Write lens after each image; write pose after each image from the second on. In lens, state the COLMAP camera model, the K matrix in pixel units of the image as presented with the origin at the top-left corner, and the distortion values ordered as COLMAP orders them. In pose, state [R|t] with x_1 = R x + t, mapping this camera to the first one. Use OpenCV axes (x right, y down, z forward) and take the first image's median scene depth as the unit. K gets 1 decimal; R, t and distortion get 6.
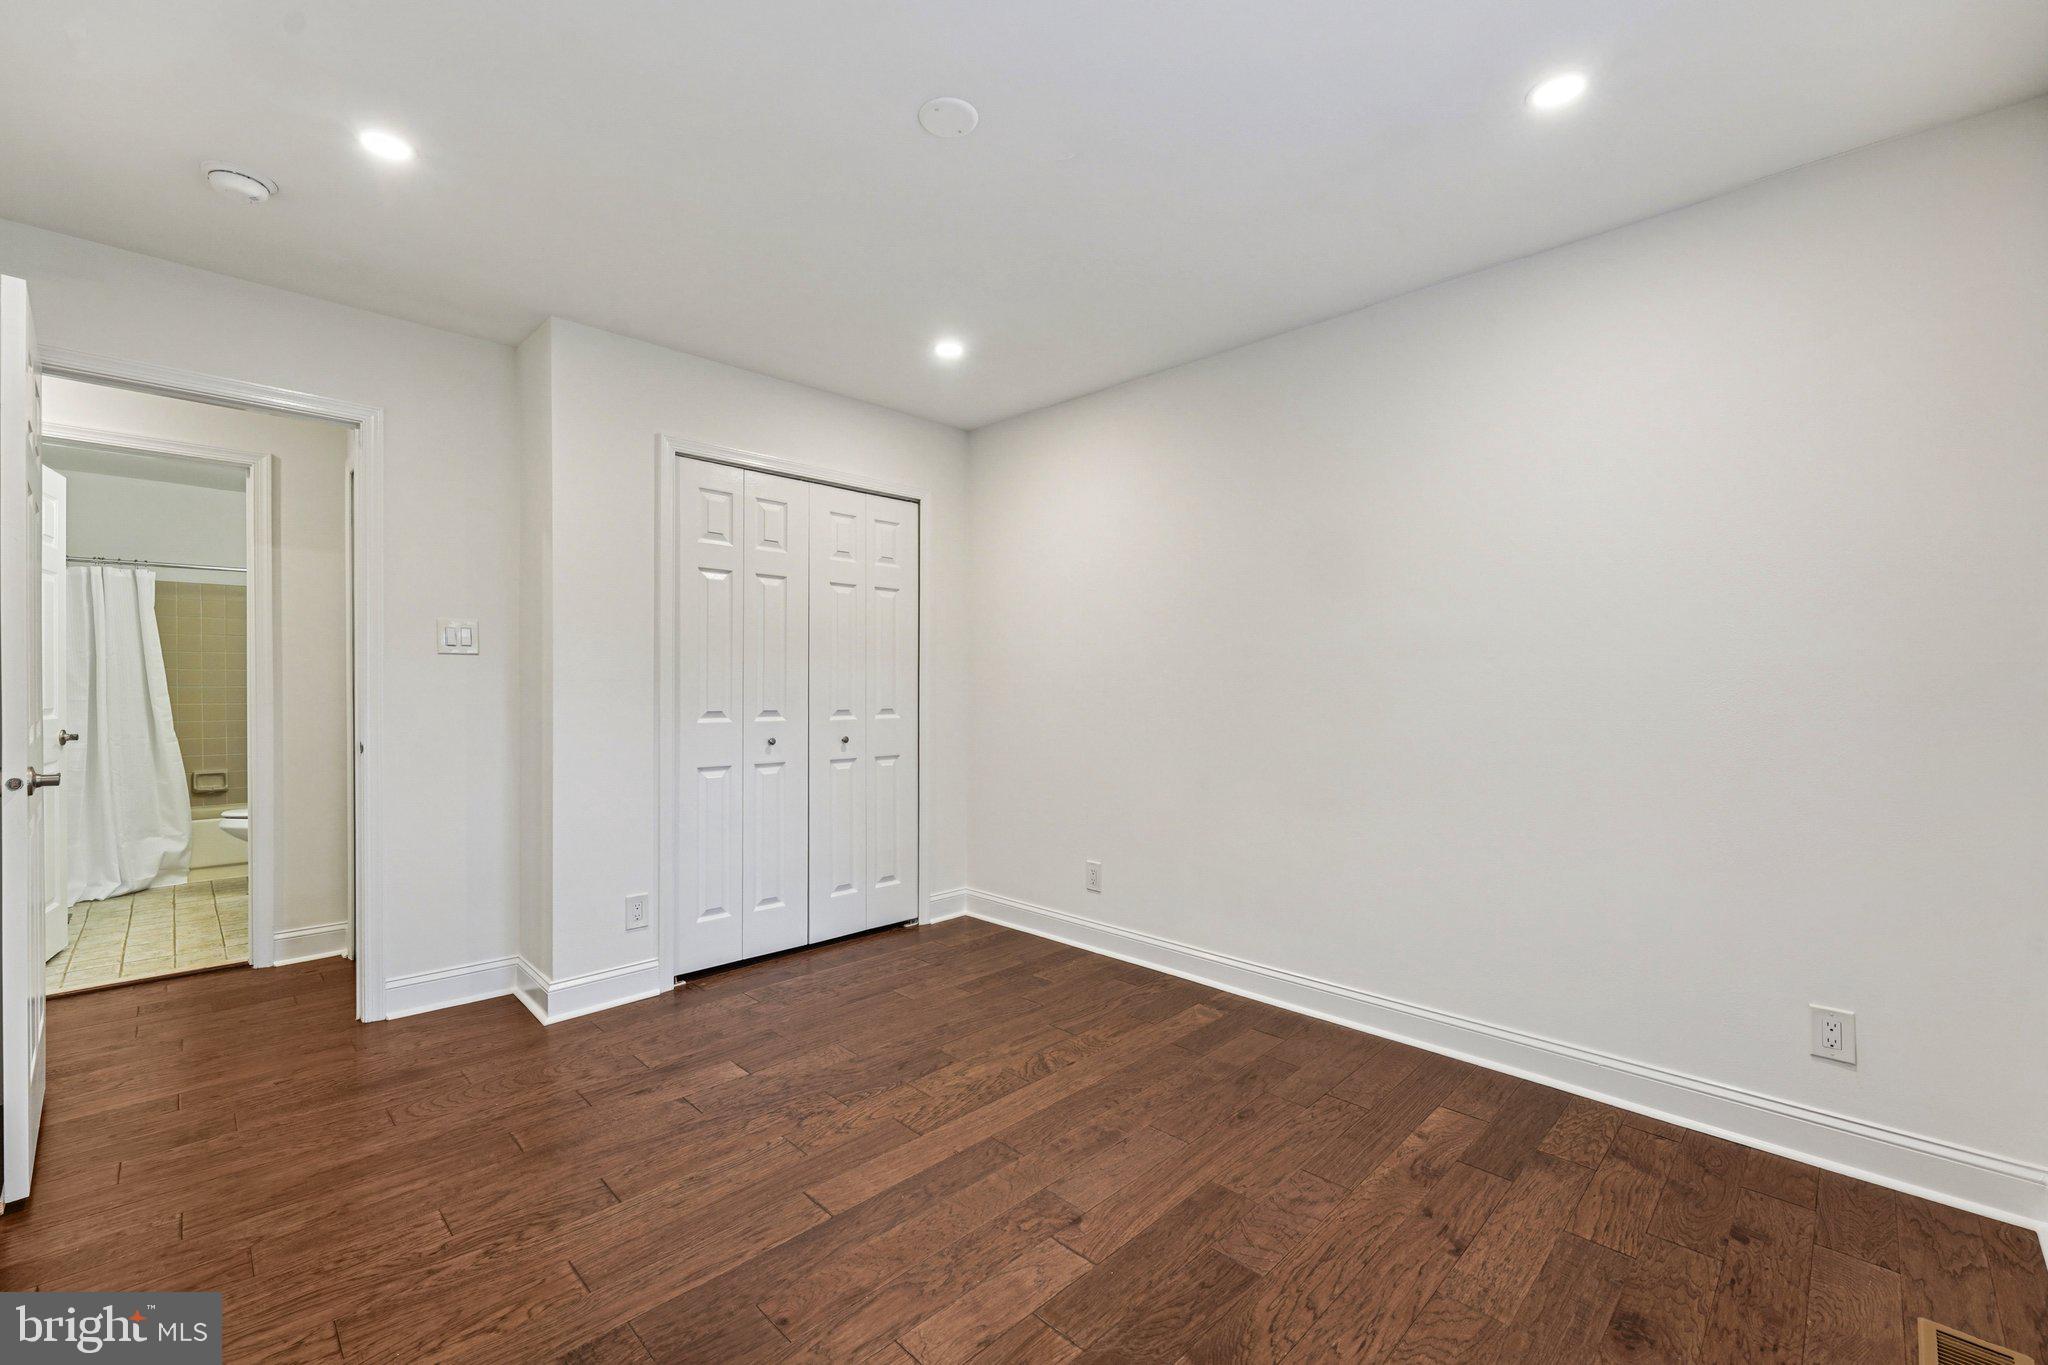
lens RADIAL K [[844.3, 0, 1005.8], [0, 844.3, 691.1], [0, 0, 1]] dist [-0.001864, 0.001234]
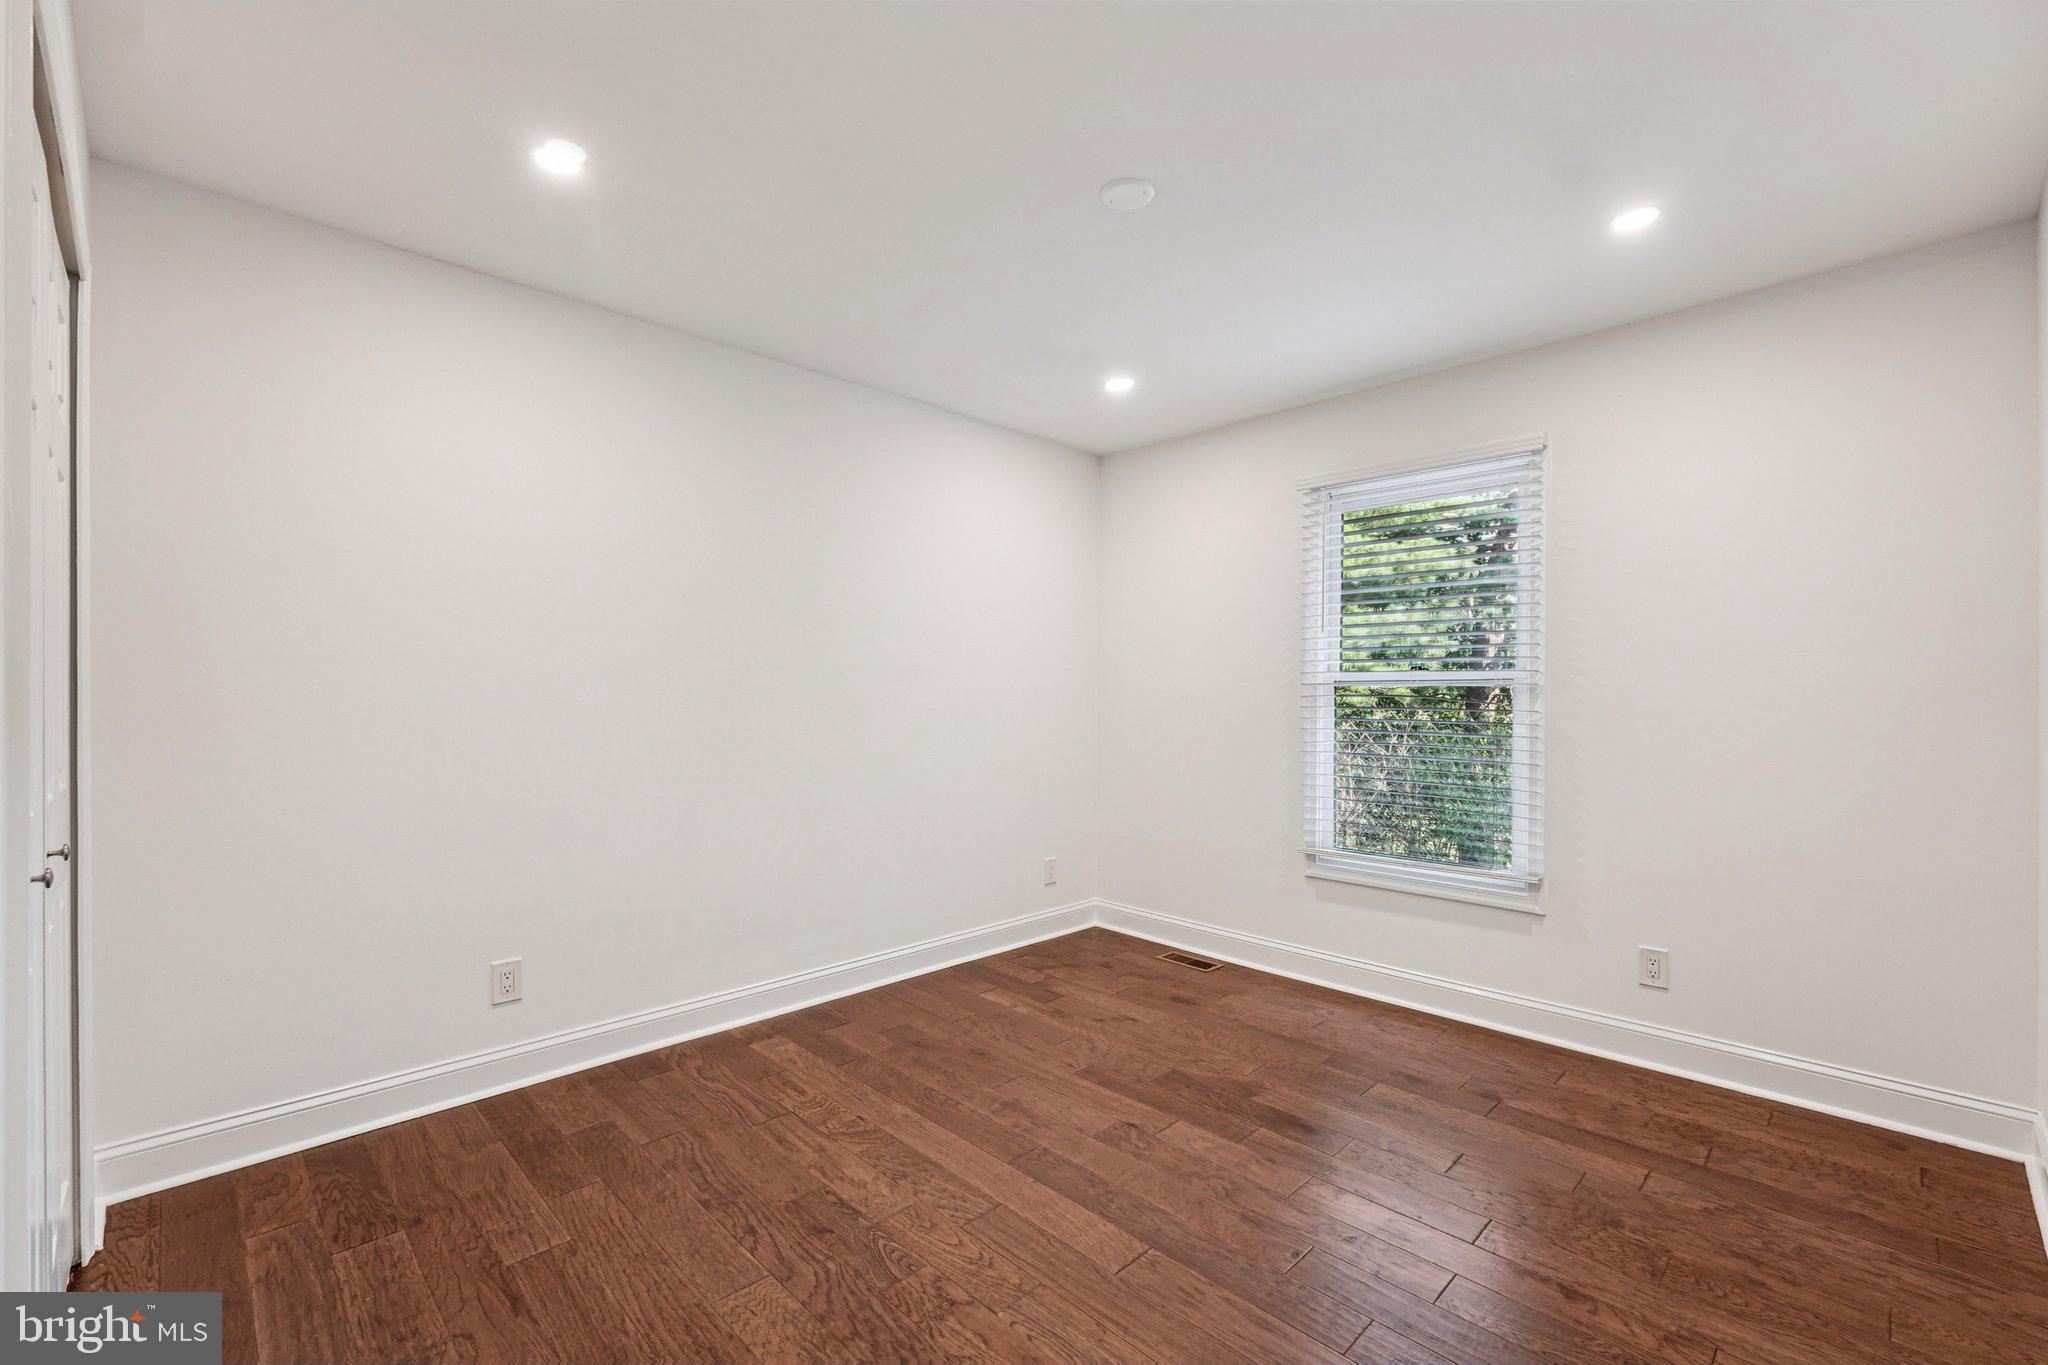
lens RADIAL K [[844.3, 0, 1041.7], [0, 844.3, 696.5], [0, 0, 1]] dist [-0.001864, 0.001234]
pose [[0.008046, -0.006555, 0.999946, -0.938915], [0.007123, 0.999954, 0.006498, -0.033281], [-0.999942, 0.007070, 0.008092, 0.867598]]
